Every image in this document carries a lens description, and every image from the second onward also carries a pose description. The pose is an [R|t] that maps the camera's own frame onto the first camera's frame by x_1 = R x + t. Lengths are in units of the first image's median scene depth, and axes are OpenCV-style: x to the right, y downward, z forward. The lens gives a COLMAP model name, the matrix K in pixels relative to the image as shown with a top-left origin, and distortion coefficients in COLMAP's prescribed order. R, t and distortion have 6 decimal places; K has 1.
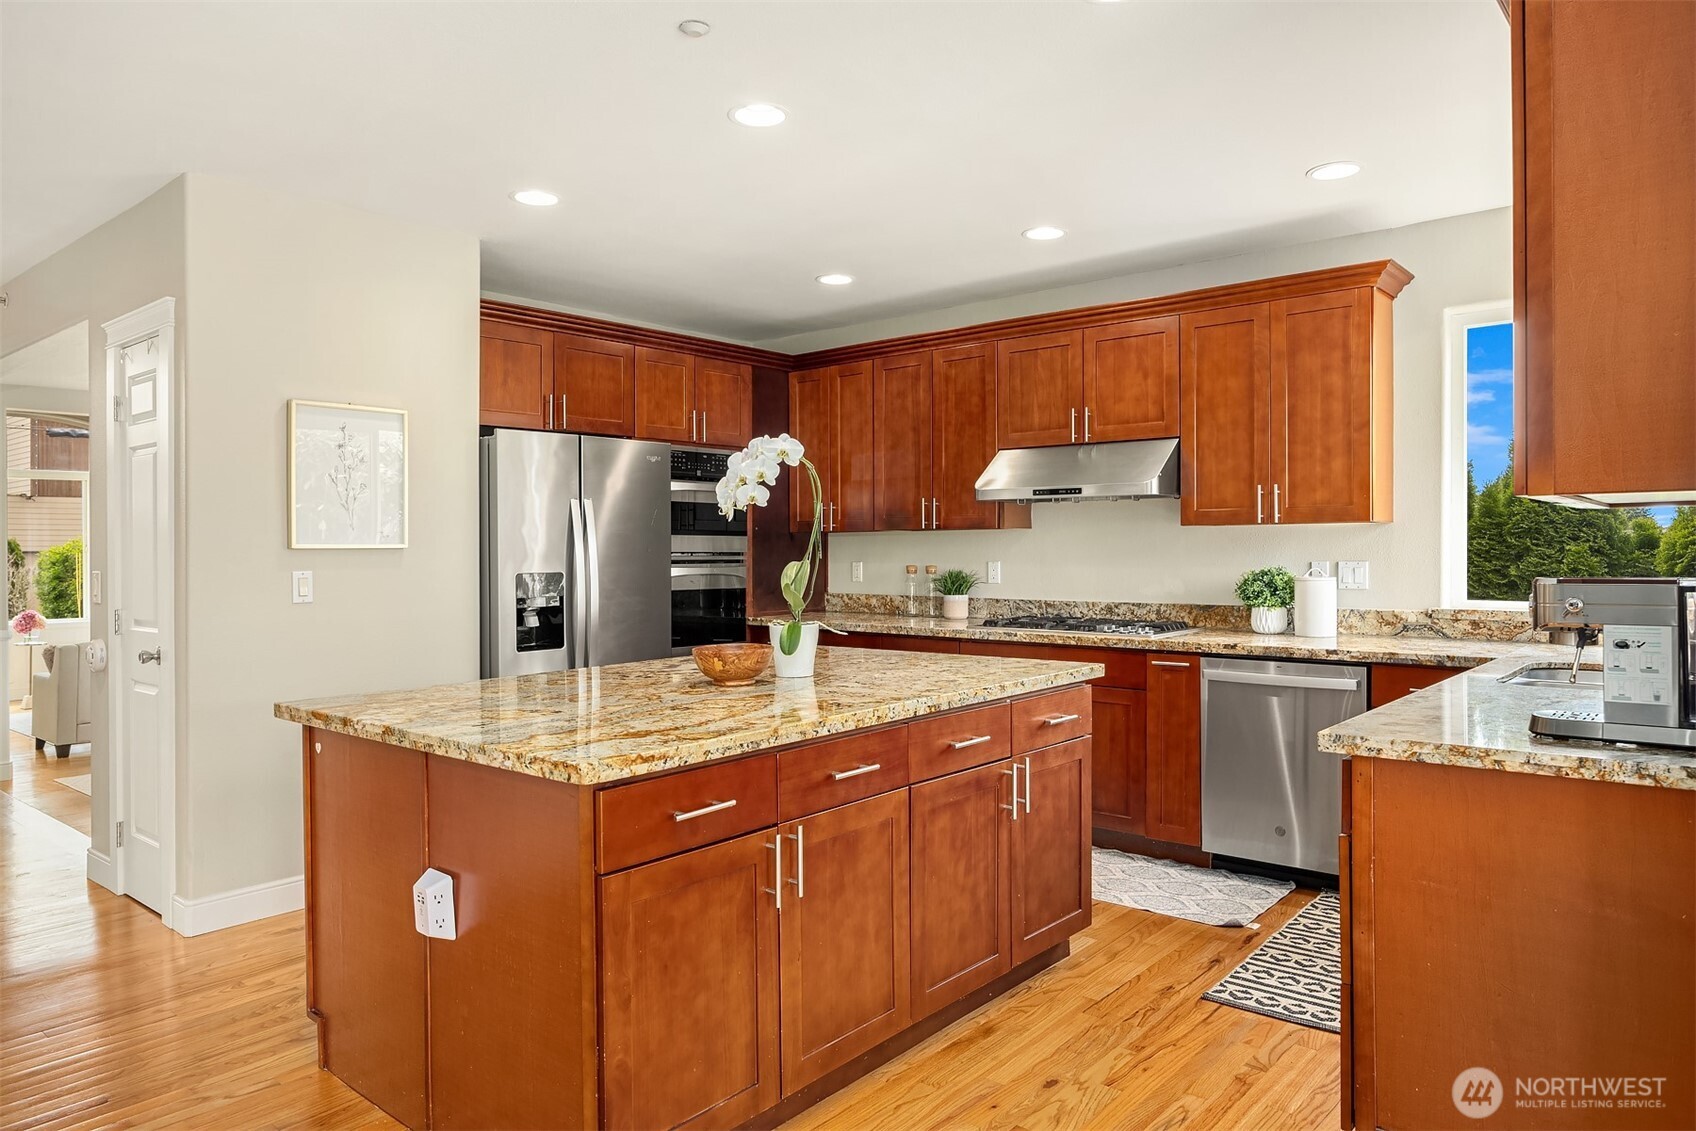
lens RADIAL K [[1088.2, 0, 852.0], [0, 1088.2, 558.1], [0, 0, 1]] dist [-0.005282, -0.000385]
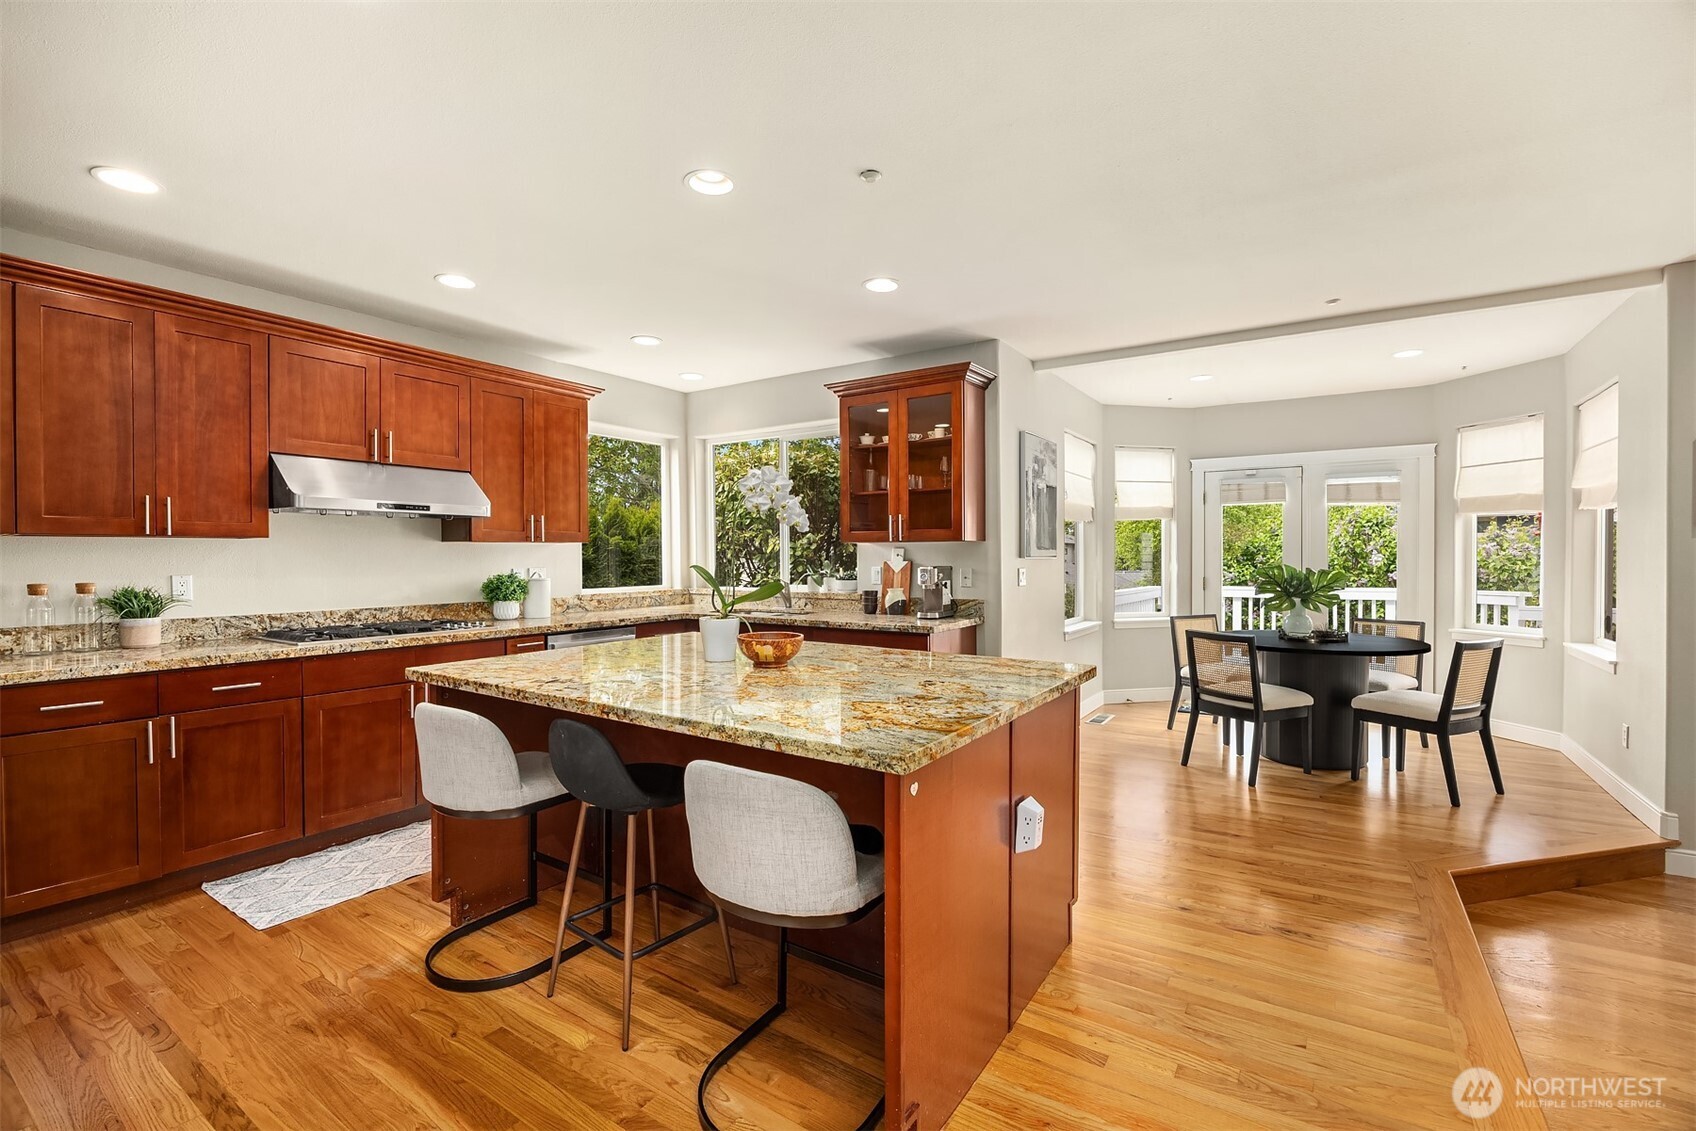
lens RADIAL K [[748.2, 0, 850.6], [0, 748.2, 564.6], [0, 0, 1]] dist [0.001758, 0.000122]
pose [[-0.115838, -0.001659, 0.993267, -0.597093], [0.017237, 0.999845, 0.003680, 0.001904], [-0.993118, 0.017548, -0.115792, 0.631521]]
